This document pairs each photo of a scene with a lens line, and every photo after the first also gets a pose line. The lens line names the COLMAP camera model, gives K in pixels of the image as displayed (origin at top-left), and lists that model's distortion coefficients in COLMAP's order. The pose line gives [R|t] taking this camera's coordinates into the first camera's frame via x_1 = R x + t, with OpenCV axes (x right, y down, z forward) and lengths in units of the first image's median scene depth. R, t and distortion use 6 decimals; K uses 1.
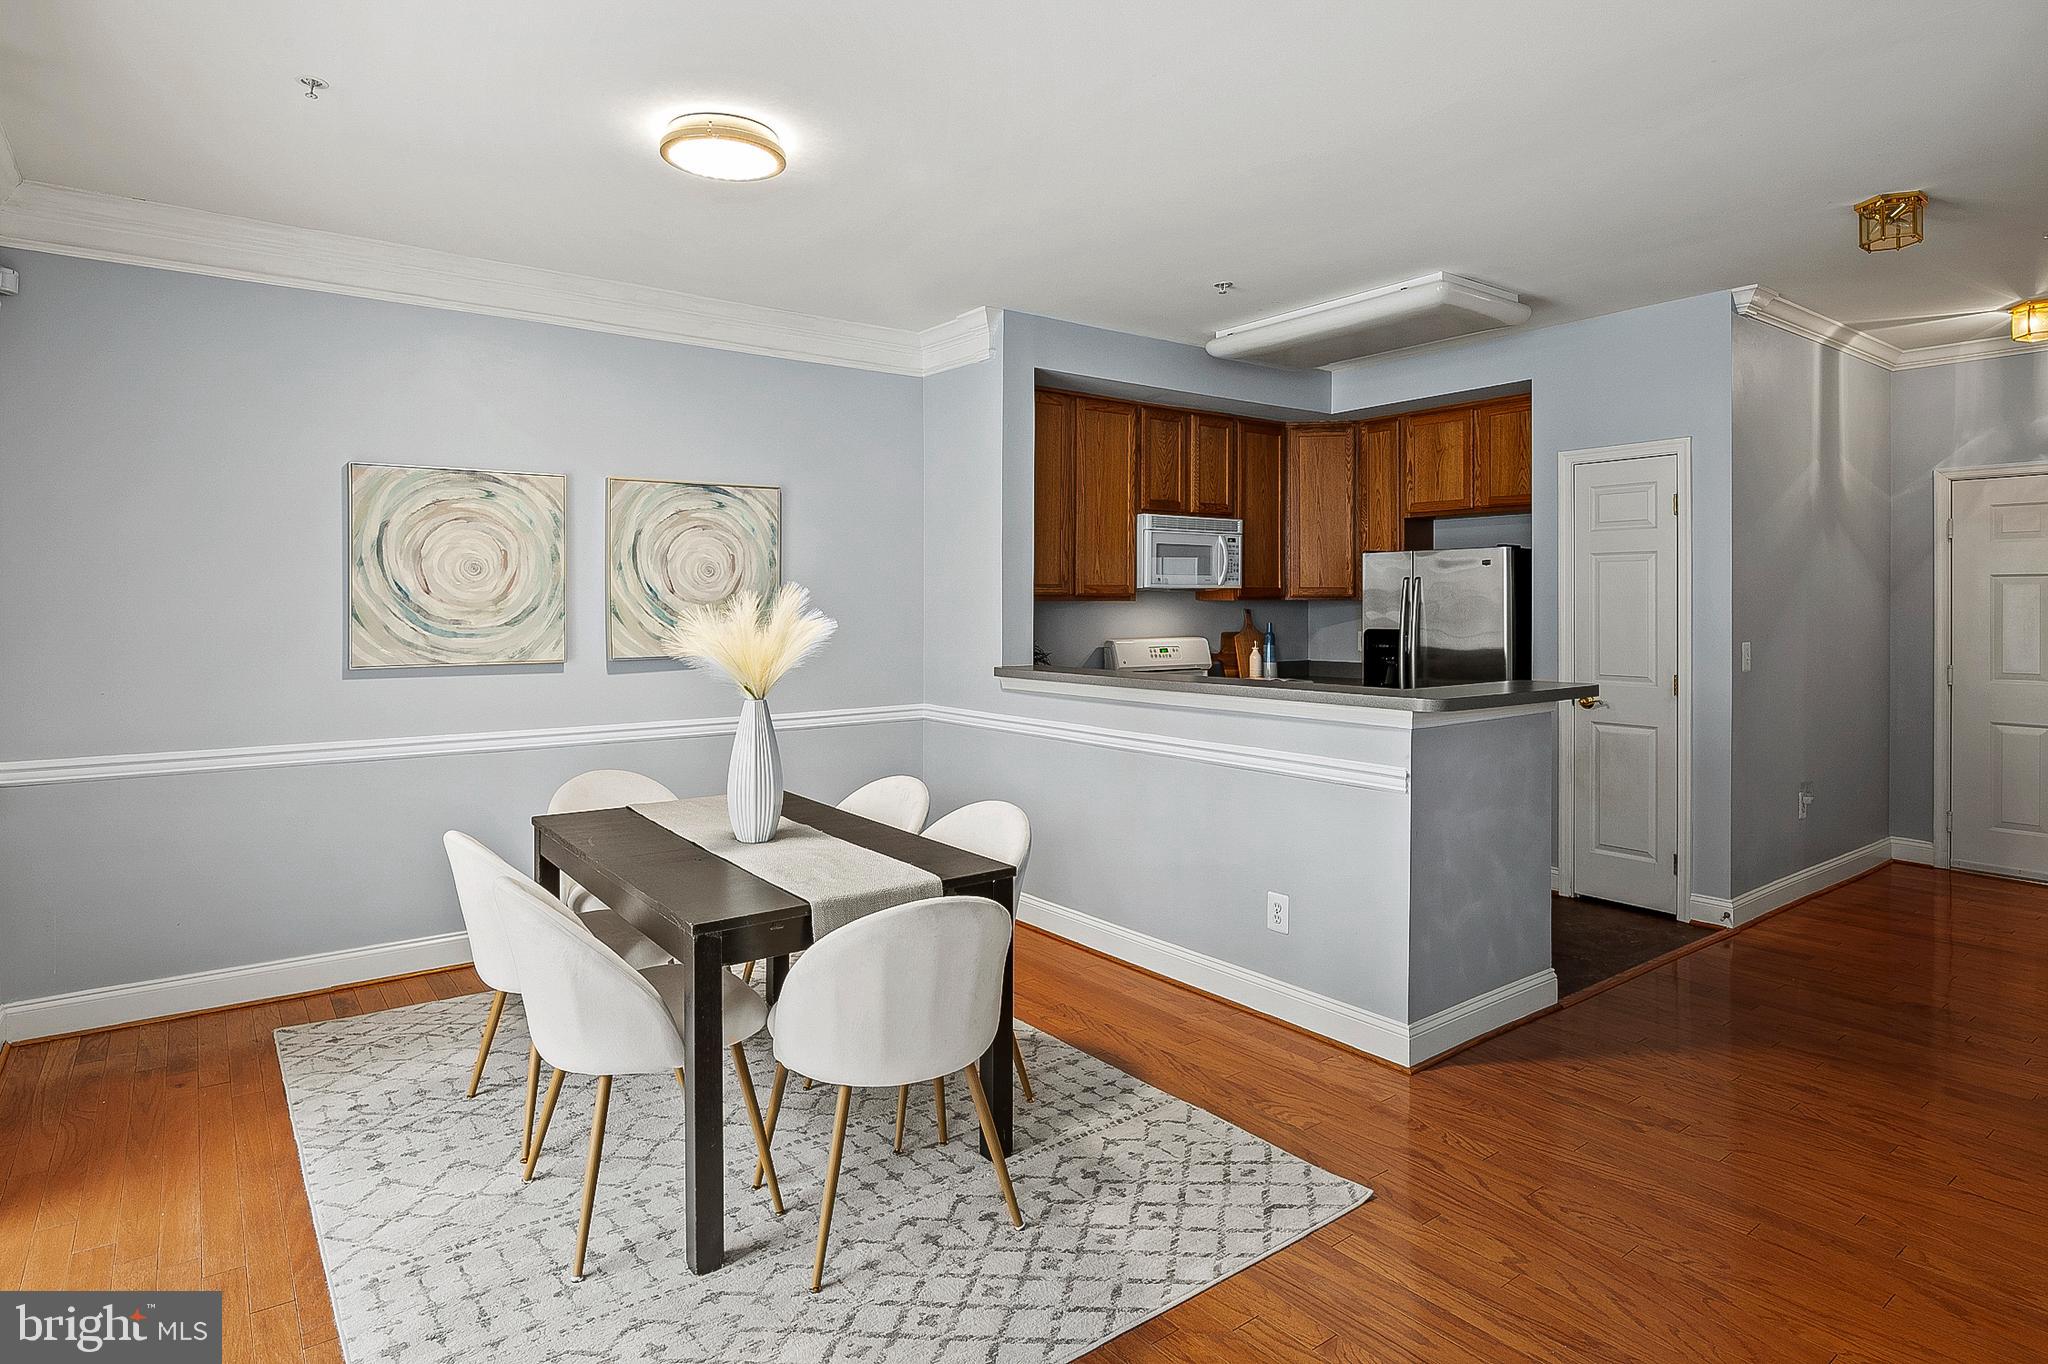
lens RADIAL K [[1108.6, 0, 1014.1], [0, 1108.6, 603.4], [0, 0, 1]] dist [-0.003351, -0.005354]
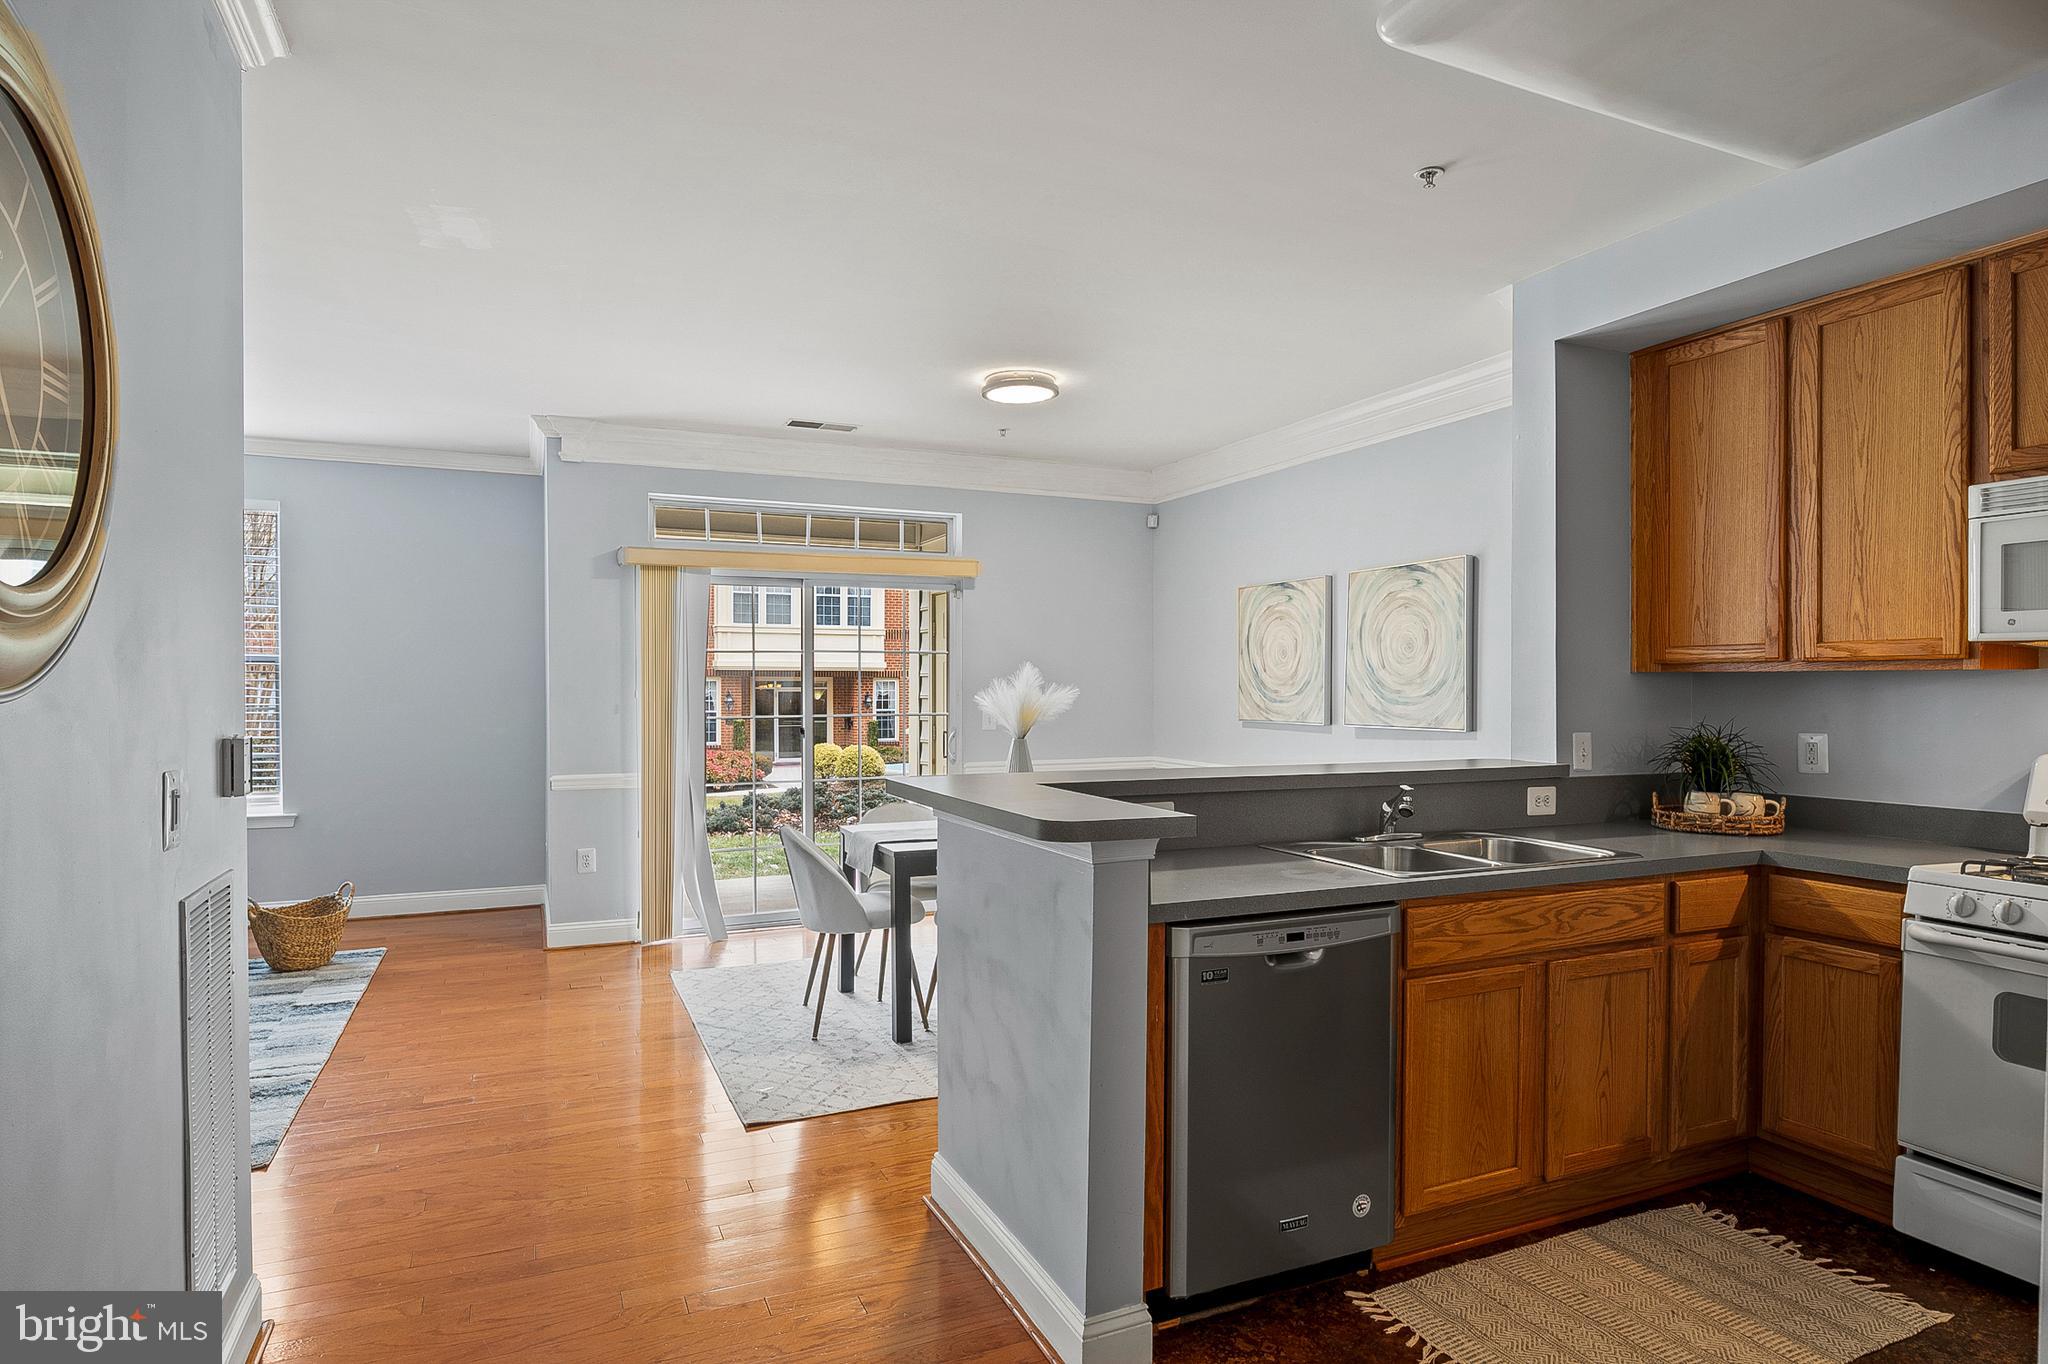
lens RADIAL K [[1108.6, 0, 1013.4], [0, 1108.6, 701.5], [0, 0, 1]] dist [-0.003351, -0.005354]
pose [[-0.222200, 0.014307, -0.974896, 0.831675], [-0.004499, 0.999867, 0.015699, 0.007559], [0.974991, 0.007875, -0.222106, 0.871657]]
